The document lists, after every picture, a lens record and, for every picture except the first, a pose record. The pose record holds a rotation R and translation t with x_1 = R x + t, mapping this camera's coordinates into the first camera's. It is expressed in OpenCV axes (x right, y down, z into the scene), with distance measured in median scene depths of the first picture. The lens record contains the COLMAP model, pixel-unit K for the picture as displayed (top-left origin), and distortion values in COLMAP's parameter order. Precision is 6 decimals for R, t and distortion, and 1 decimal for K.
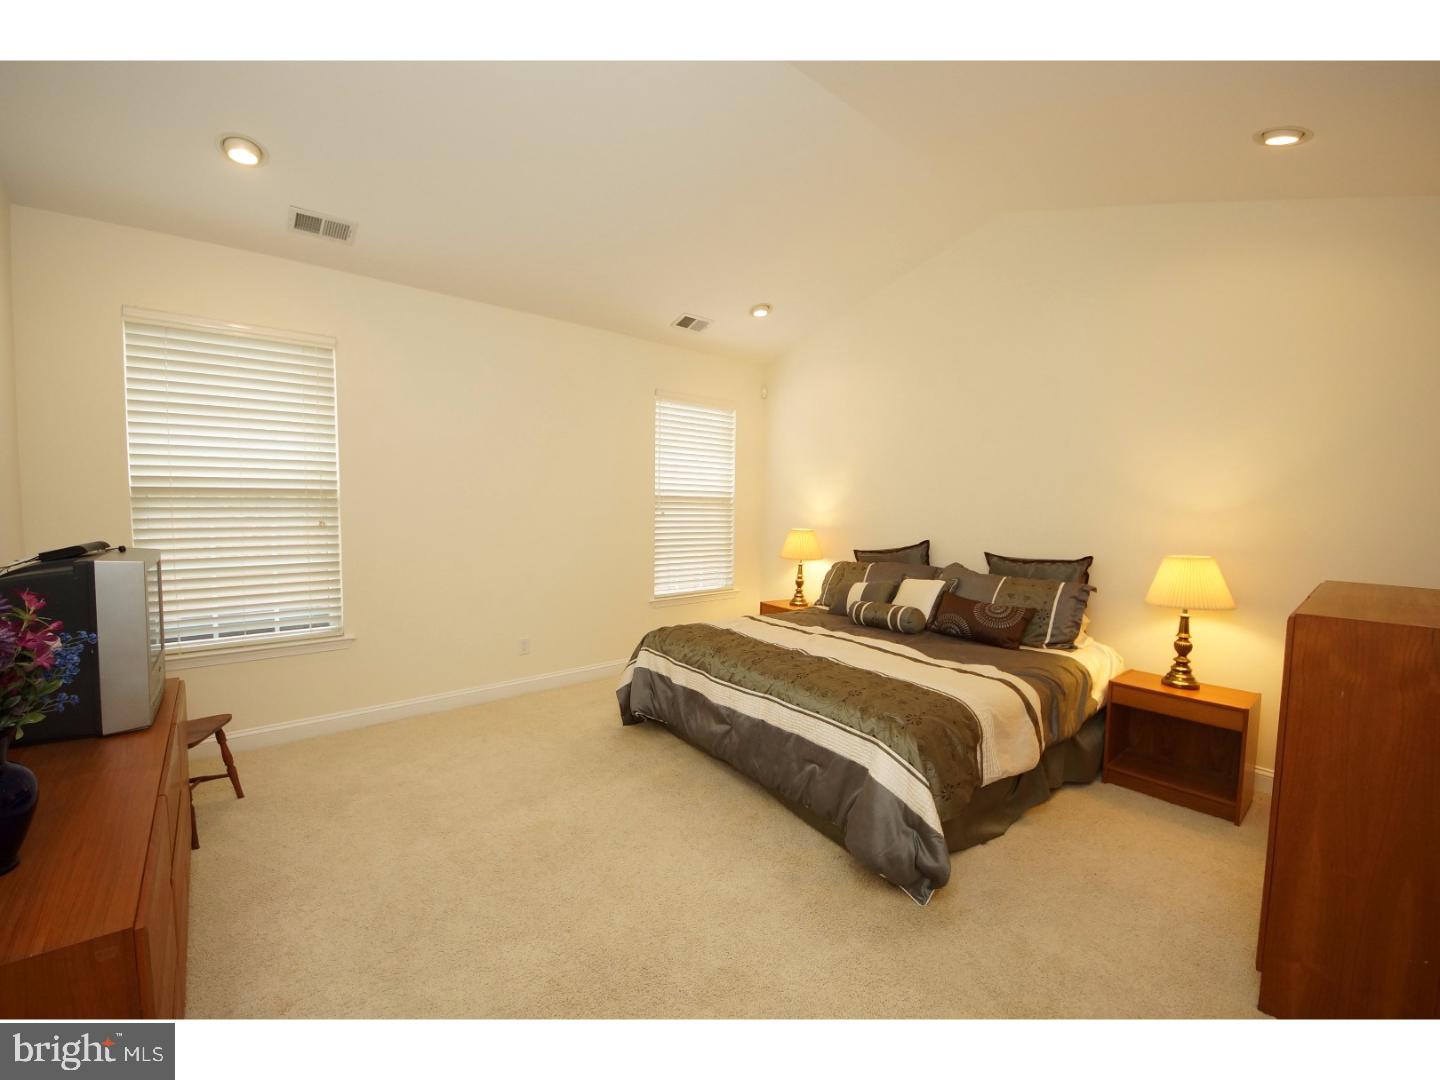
lens RADIAL K [[617.9, 0, 716.4], [0, 617.9, 516.7], [0, 0, 1]] dist [0.017823, -0.021953]
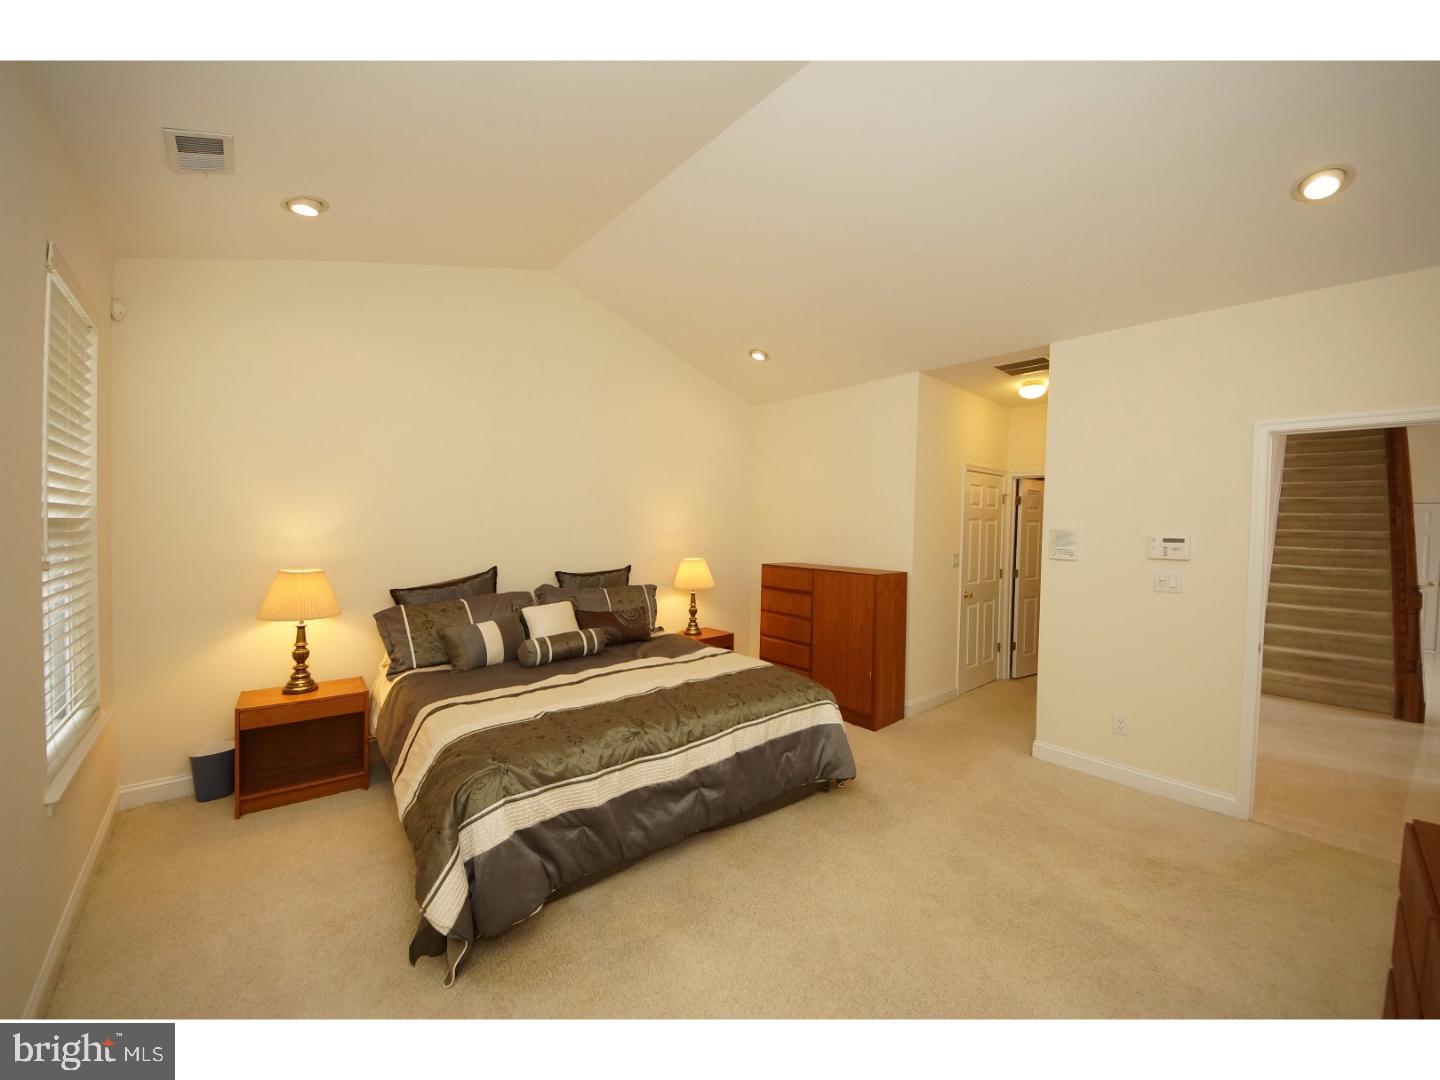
lens RADIAL K [[548.5, 0, 720.0], [0, 548.5, 540.0], [0, 0, 1]] dist [-0.003462, -0.000110]
pose [[-0.068237, -0.035270, 0.997045, -0.561022], [0.015742, 0.999212, 0.036424, -0.029727], [-0.997545, 0.018181, -0.067628, 0.776568]]
